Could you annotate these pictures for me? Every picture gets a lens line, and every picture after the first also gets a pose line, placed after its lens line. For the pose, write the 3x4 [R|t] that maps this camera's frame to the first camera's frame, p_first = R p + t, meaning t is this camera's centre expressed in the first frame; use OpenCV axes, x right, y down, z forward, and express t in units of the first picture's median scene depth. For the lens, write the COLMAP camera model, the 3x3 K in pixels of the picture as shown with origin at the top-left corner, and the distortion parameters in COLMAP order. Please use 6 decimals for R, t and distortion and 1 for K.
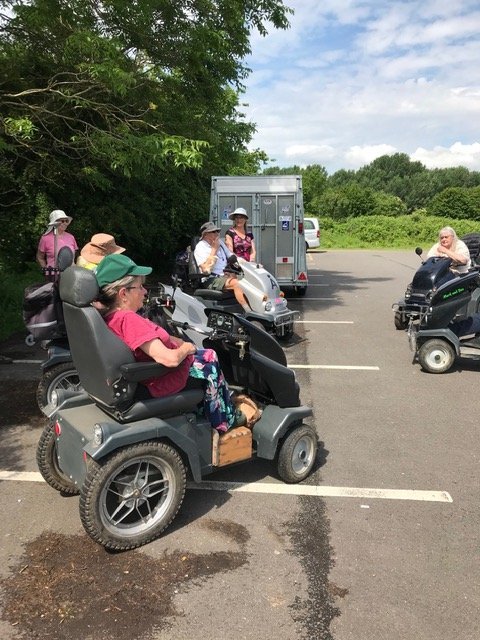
lens RADIAL K [[519.2, 0, 244.8], [0, 519.2, 324.4], [0, 0, 1]] dist [0.027762, -0.019817]
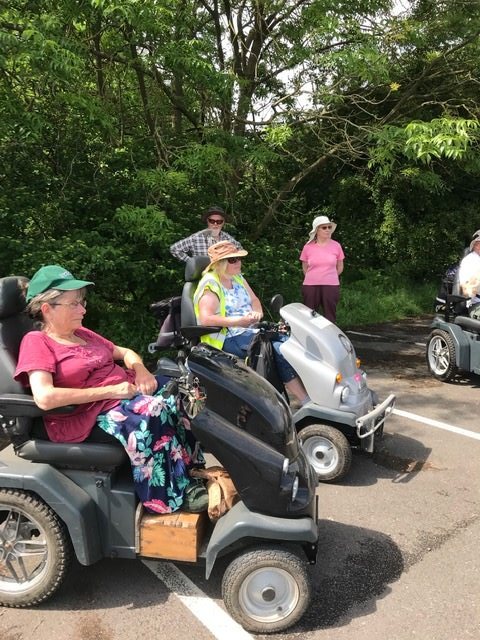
lens RADIAL K [[519.2, 0, 243.3], [0, 519.2, 323.0], [0, 0, 1]] dist [0.027762, -0.019817]
pose [[0.703337, 0.124268, -0.699910, 0.230269], [-0.136107, 0.989927, 0.038987, -0.044786], [0.697705, 0.067842, 0.713166, 0.237668]]
